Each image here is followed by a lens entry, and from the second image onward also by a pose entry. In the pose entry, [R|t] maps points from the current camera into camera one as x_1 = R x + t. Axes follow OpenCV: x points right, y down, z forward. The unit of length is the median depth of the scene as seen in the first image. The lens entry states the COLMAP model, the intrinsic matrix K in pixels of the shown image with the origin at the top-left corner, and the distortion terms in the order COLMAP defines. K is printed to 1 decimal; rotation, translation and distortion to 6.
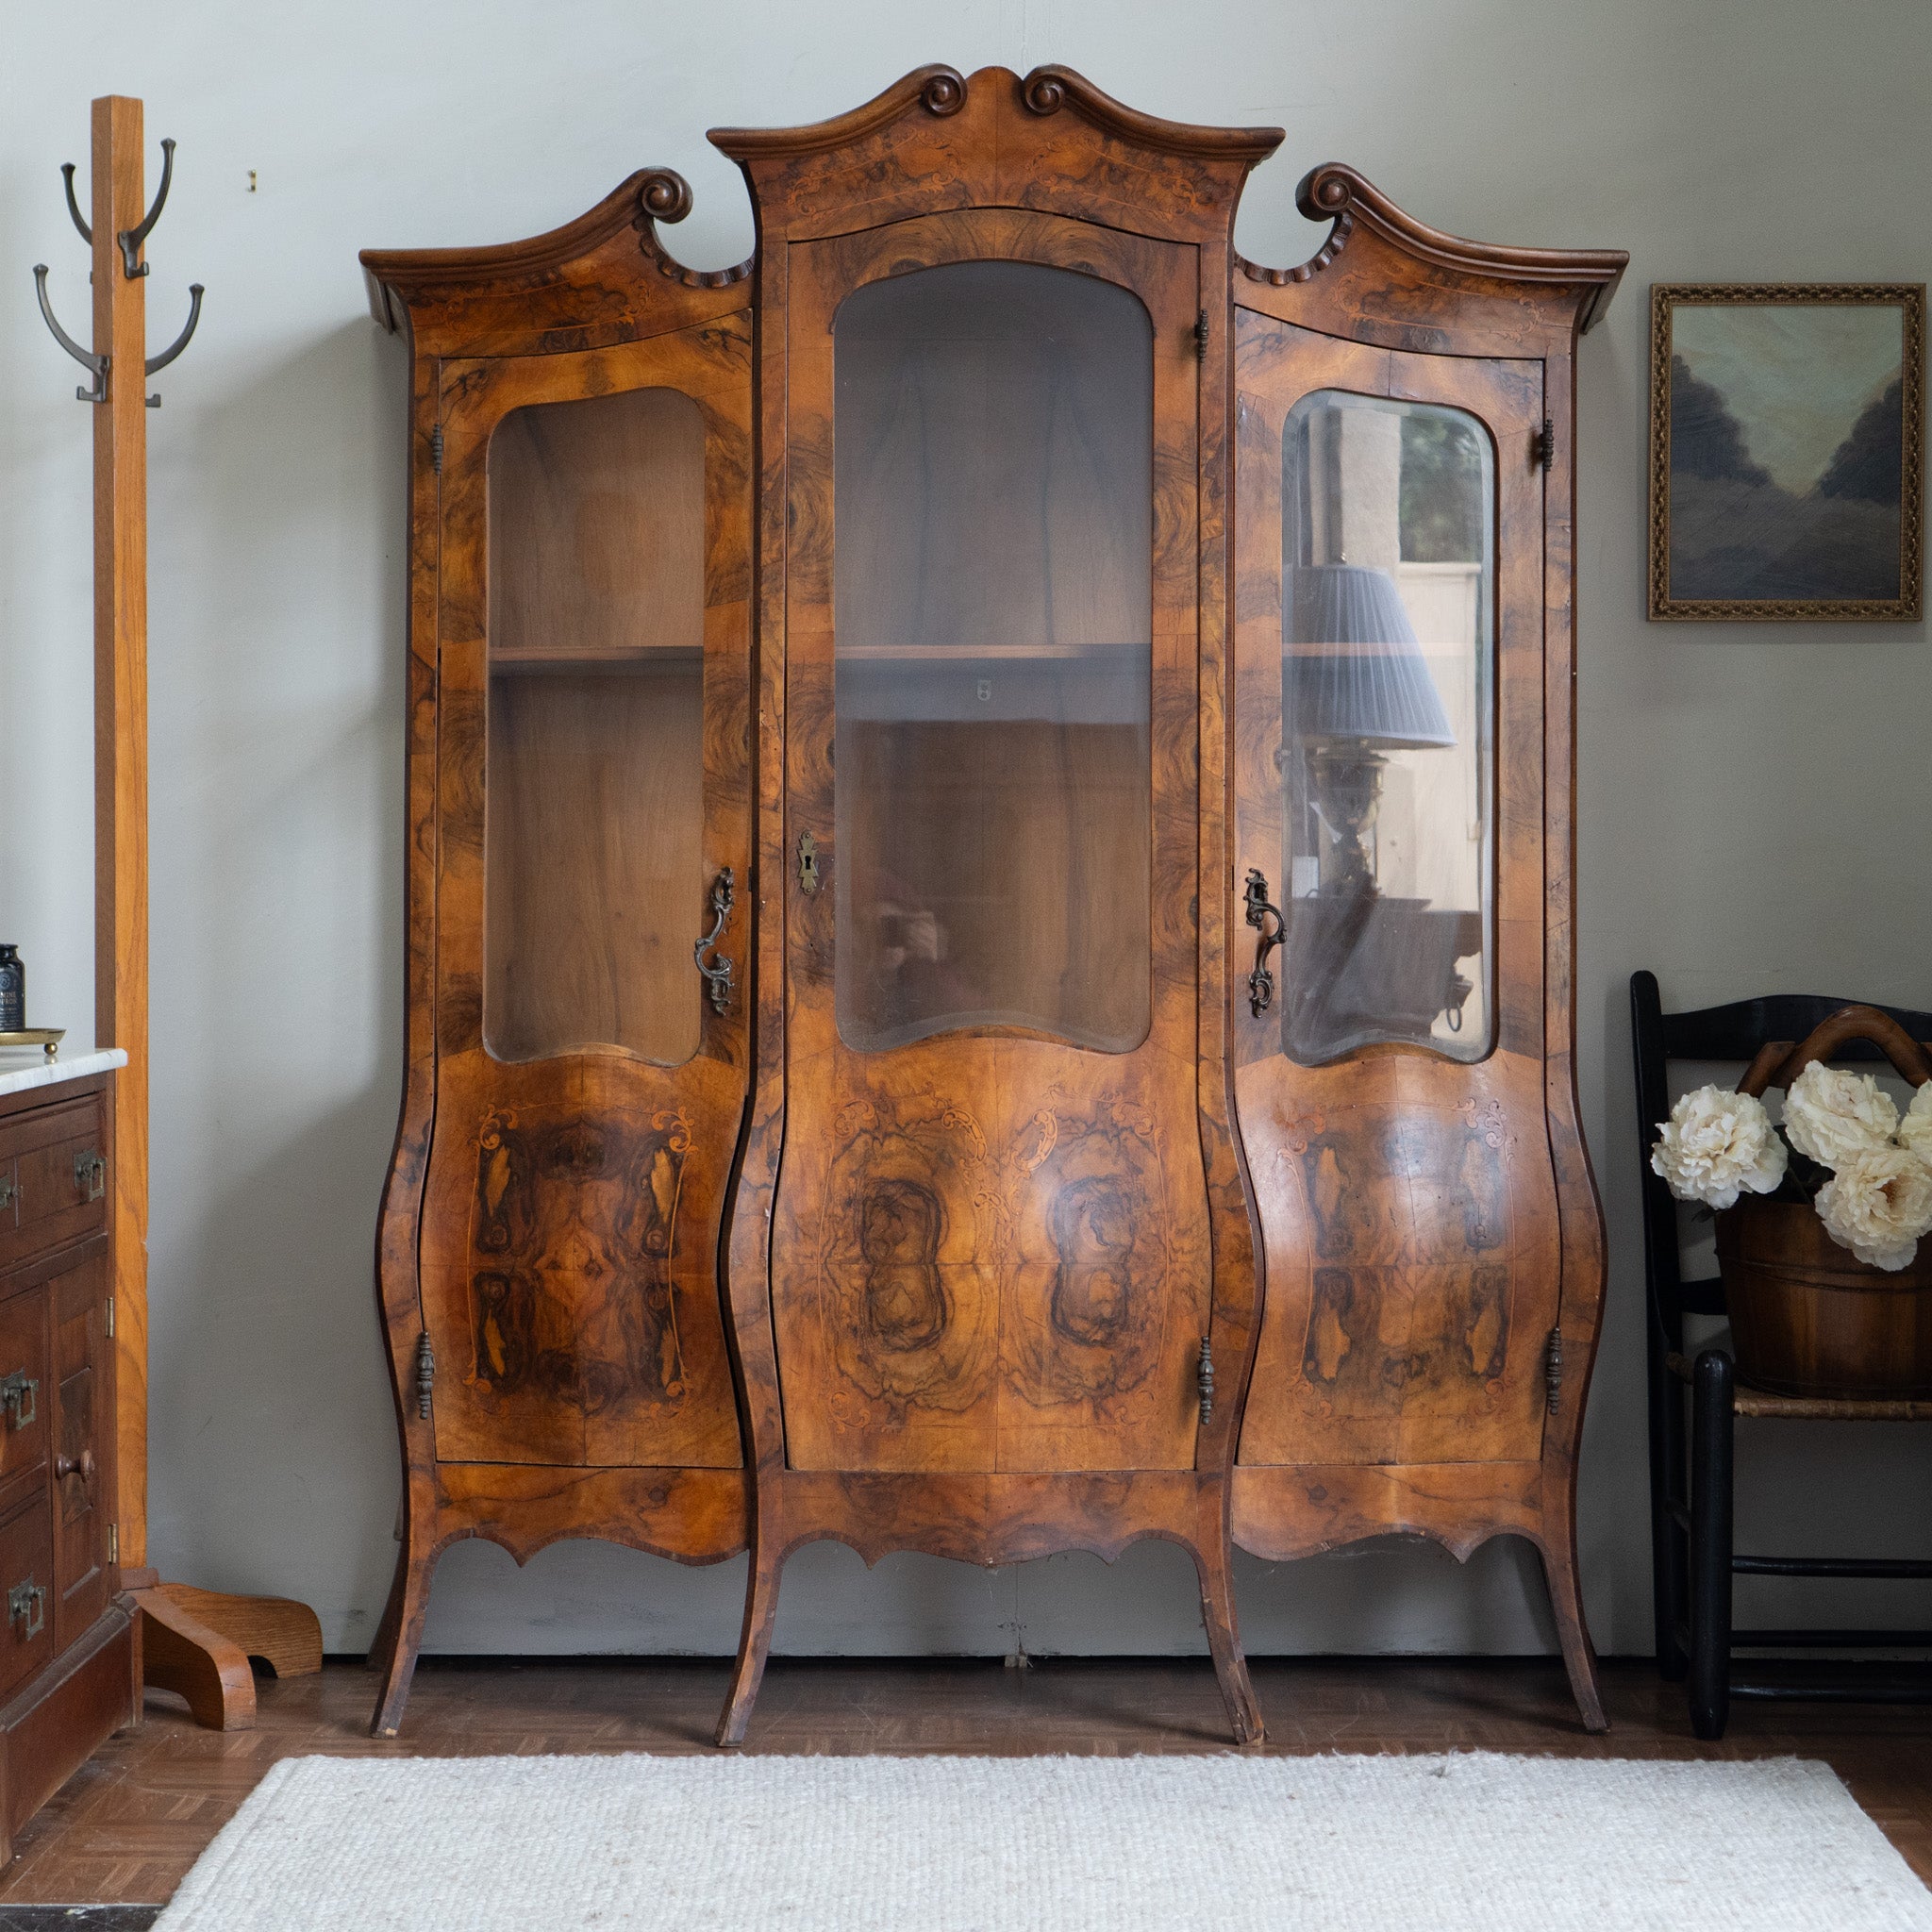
lens RADIAL K [[4321.6, 0, 956.4], [0, 4321.6, 954.5], [0, 0, 1]] dist [0.021702, 0.000000]
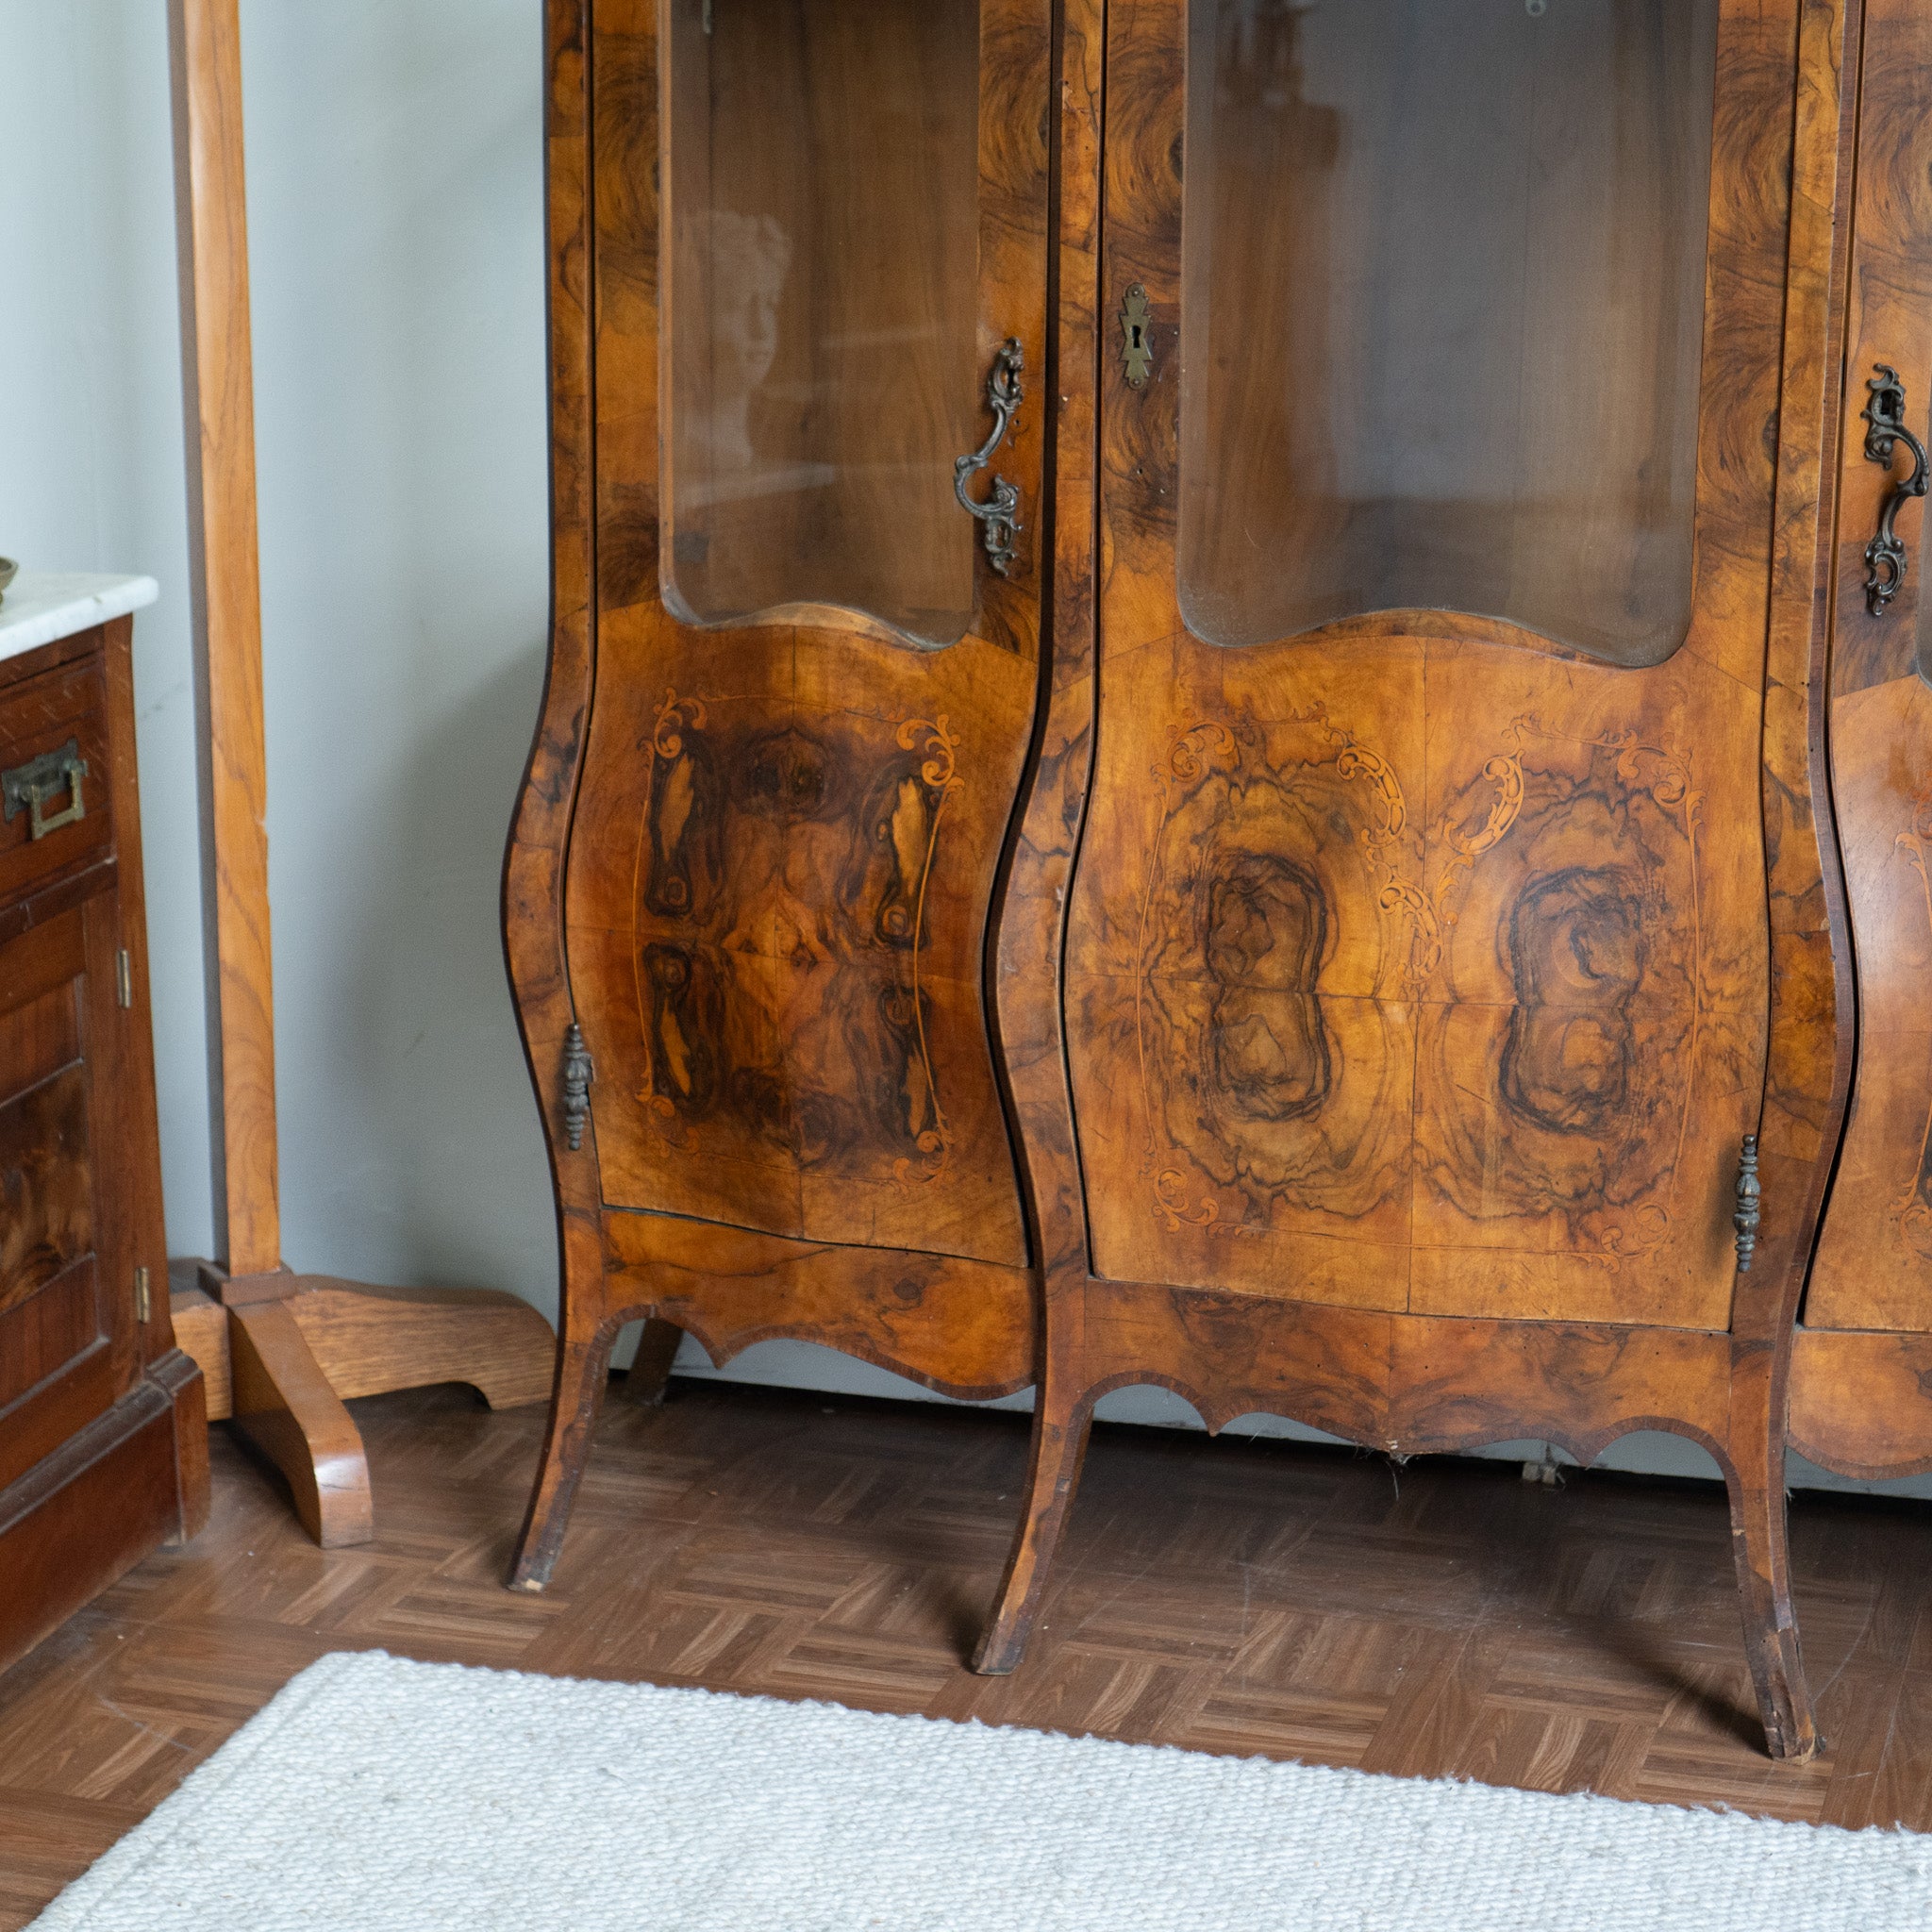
lens RADIAL K [[4321.6, 0, 961.7], [0, 4321.6, 967.2], [0, 0, 1]] dist [0.021702, 0.000000]
pose [[0.961121, 0.069870, -0.267142, 0.111819], [-0.004763, 0.971508, 0.236959, -0.079428], [0.276087, -0.226474, 0.934069, 0.398175]]
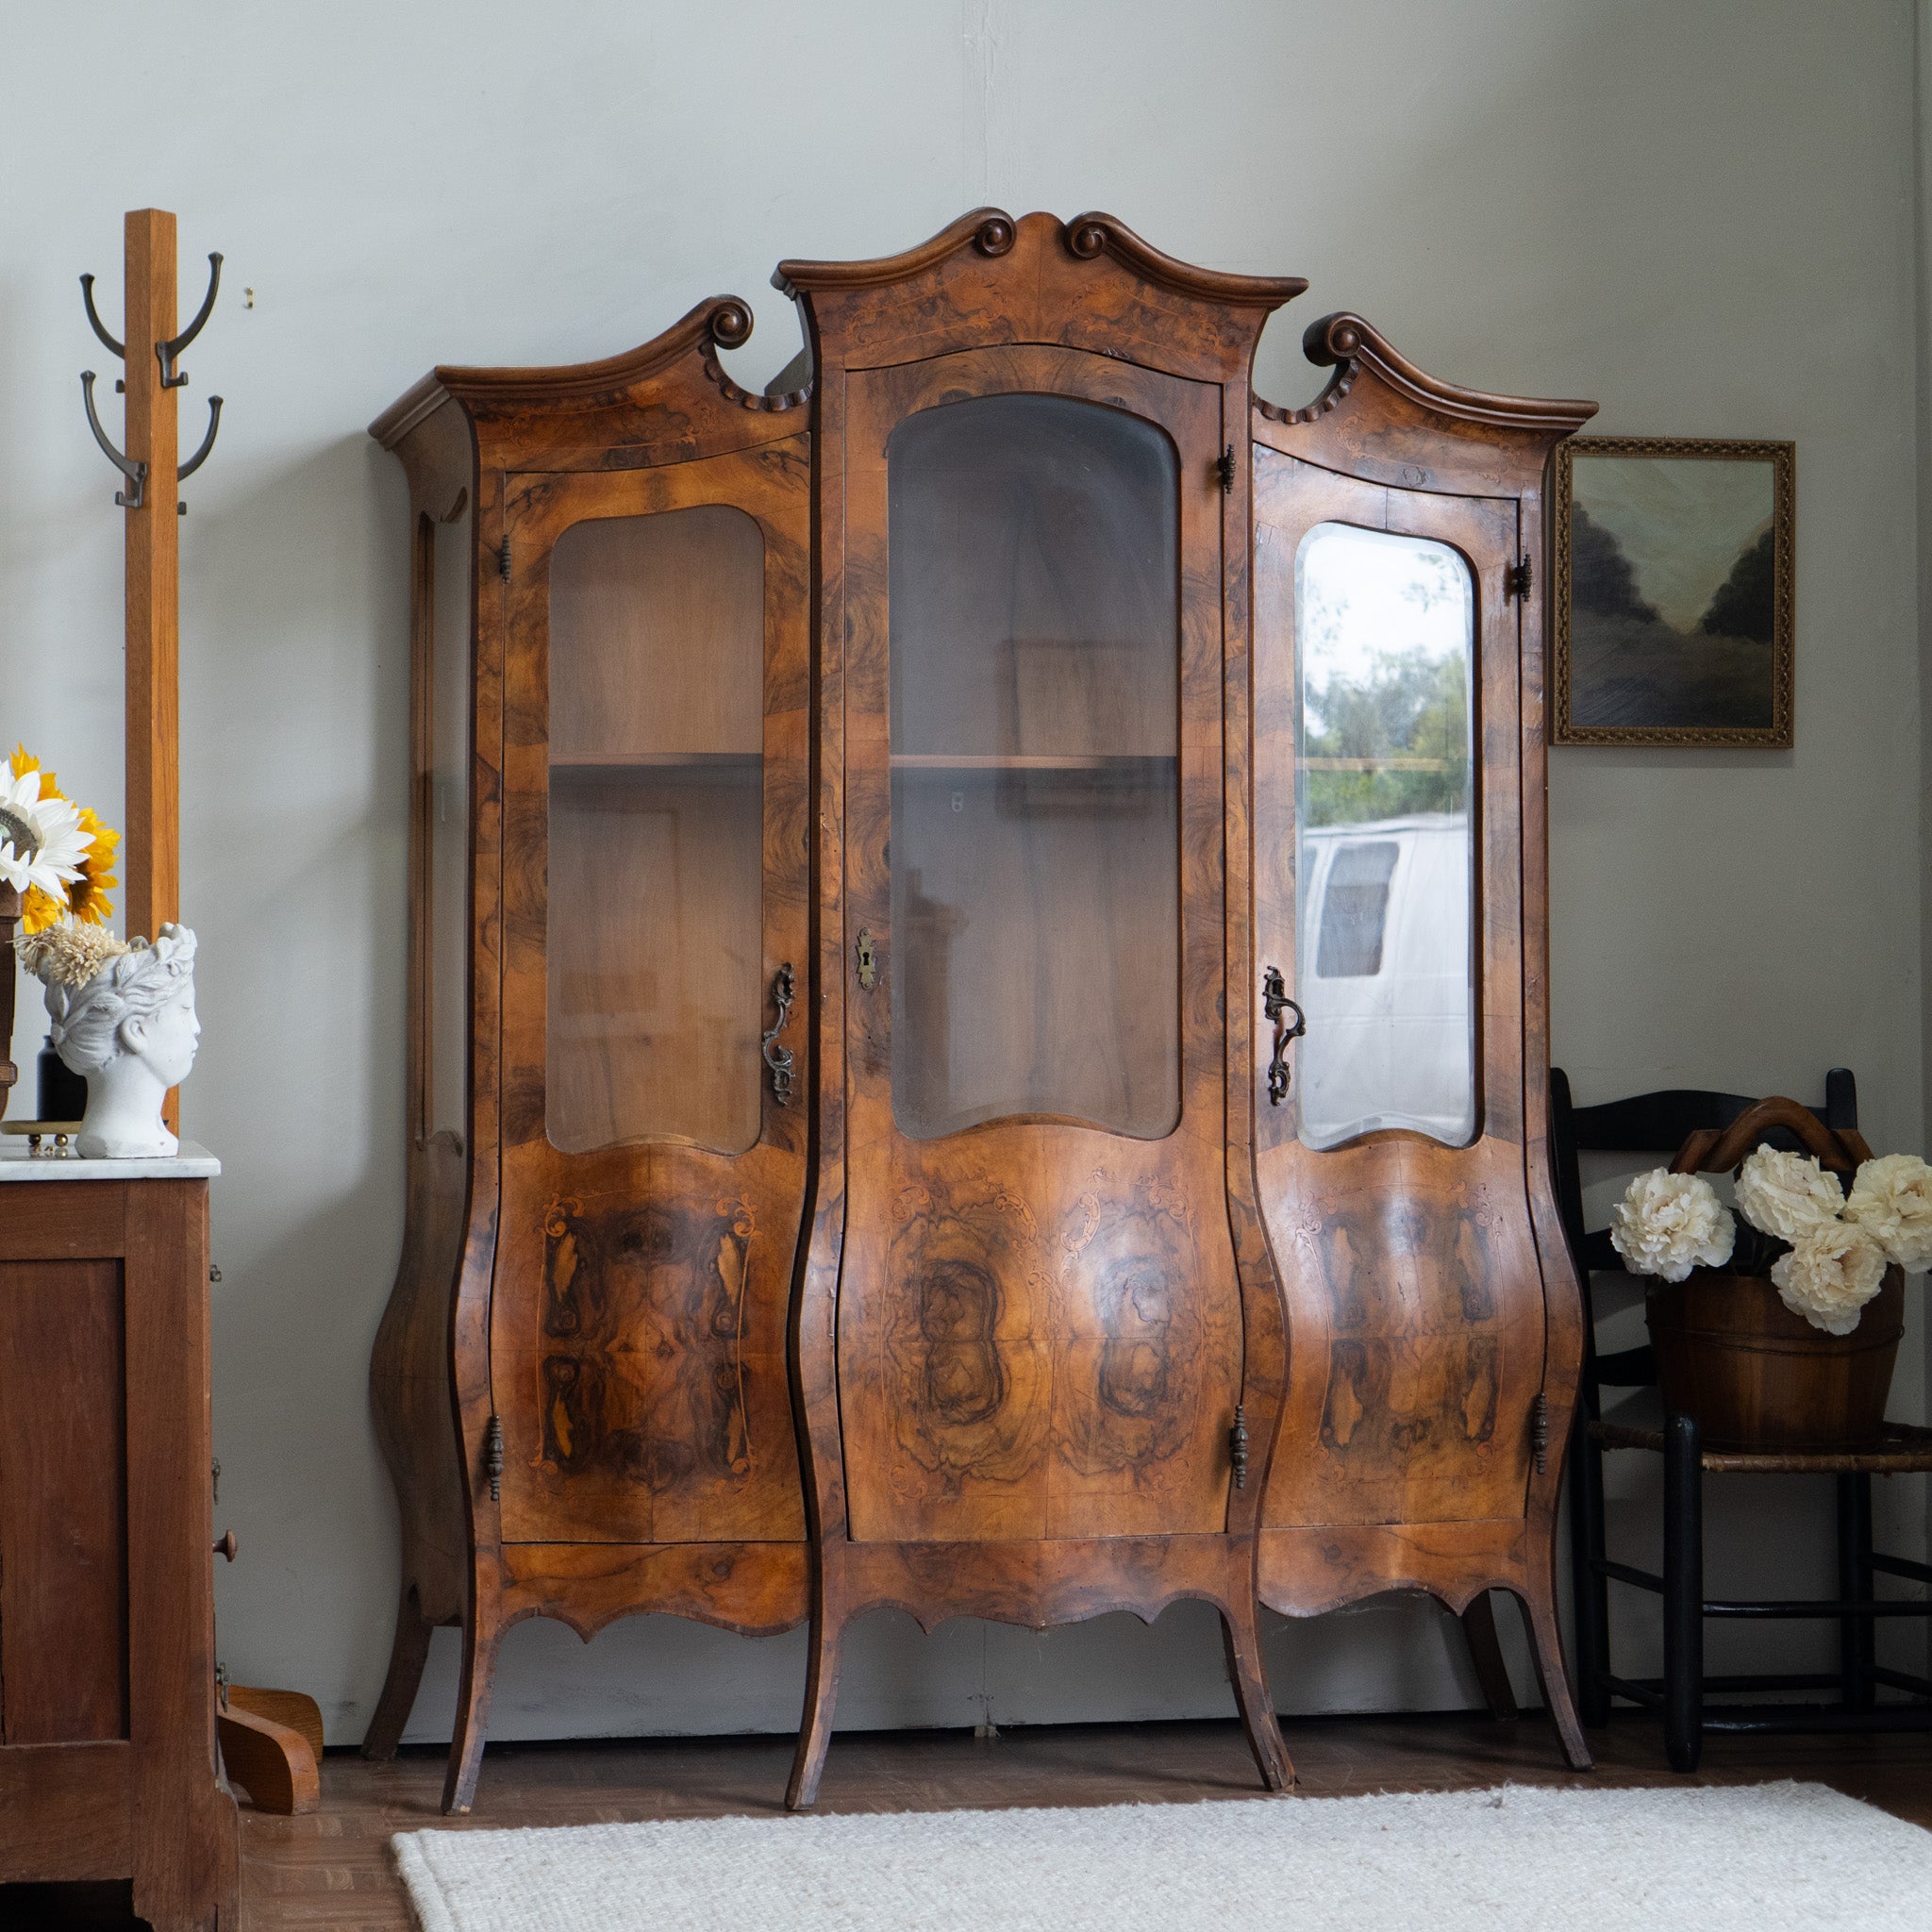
lens RADIAL K [[4321.6, 0, 956.9], [0, 4321.6, 955.9], [0, 0, 1]] dist [0.021702, 0.000000]
pose [[0.979843, 0.003176, 0.199746, -0.221551], [0.005024, 0.999166, -0.040530, 0.020562], [-0.199708, 0.040716, 0.979009, -0.030491]]
